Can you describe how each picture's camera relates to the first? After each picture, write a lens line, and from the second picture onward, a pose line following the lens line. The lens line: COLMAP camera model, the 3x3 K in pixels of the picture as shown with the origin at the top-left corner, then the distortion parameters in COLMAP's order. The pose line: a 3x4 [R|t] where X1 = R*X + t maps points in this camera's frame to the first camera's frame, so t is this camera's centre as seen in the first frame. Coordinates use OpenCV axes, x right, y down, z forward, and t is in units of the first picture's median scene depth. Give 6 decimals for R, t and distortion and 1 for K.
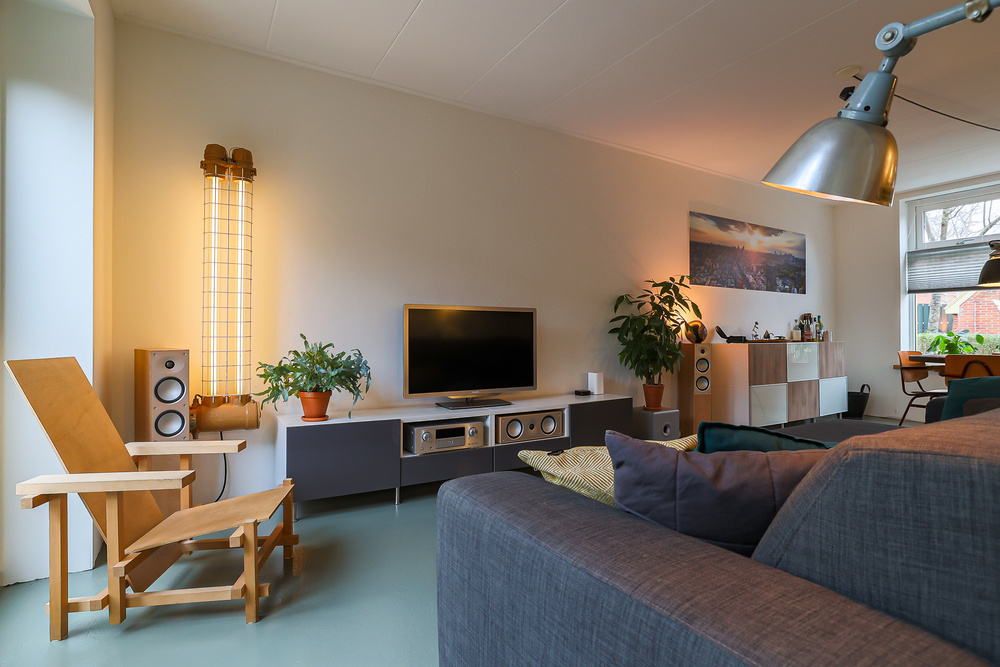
lens RADIAL K [[505.2, 0, 528.3], [0, 505.2, 333.4], [0, 0, 1]] dist [-0.019235, 0.025964]
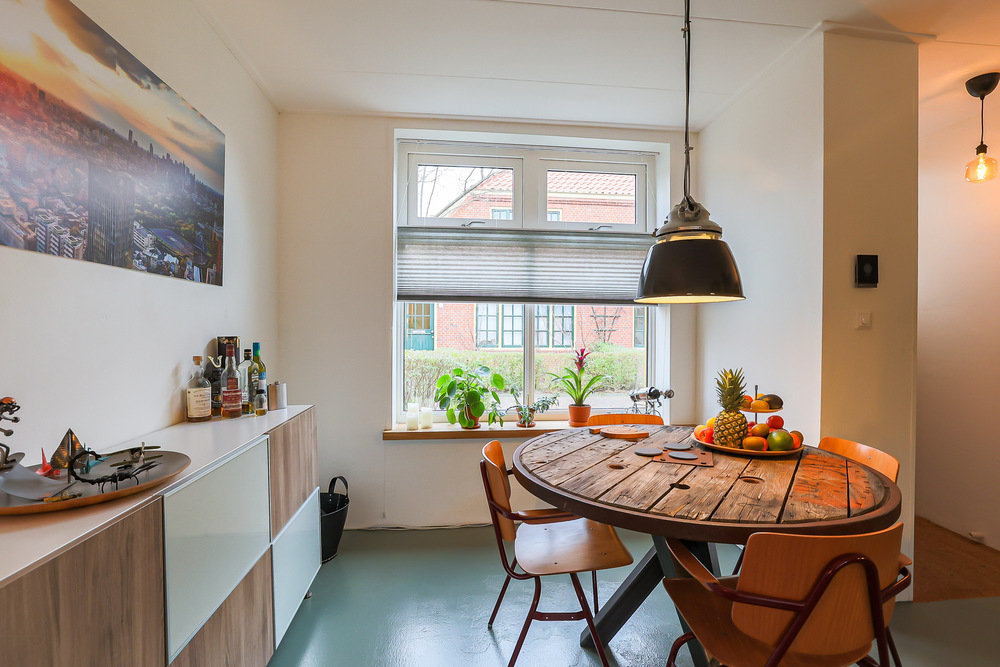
lens RADIAL K [[466.8, 0, 500.0], [0, 466.8, 333.5], [0, 0, 1]] dist [-0.043865, 0.001121]
pose [[0.464809, -0.003640, 0.885404, 0.347607], [-0.010261, 0.999902, 0.009498, -0.048432], [-0.885352, -0.013500, 0.464726, 0.665330]]
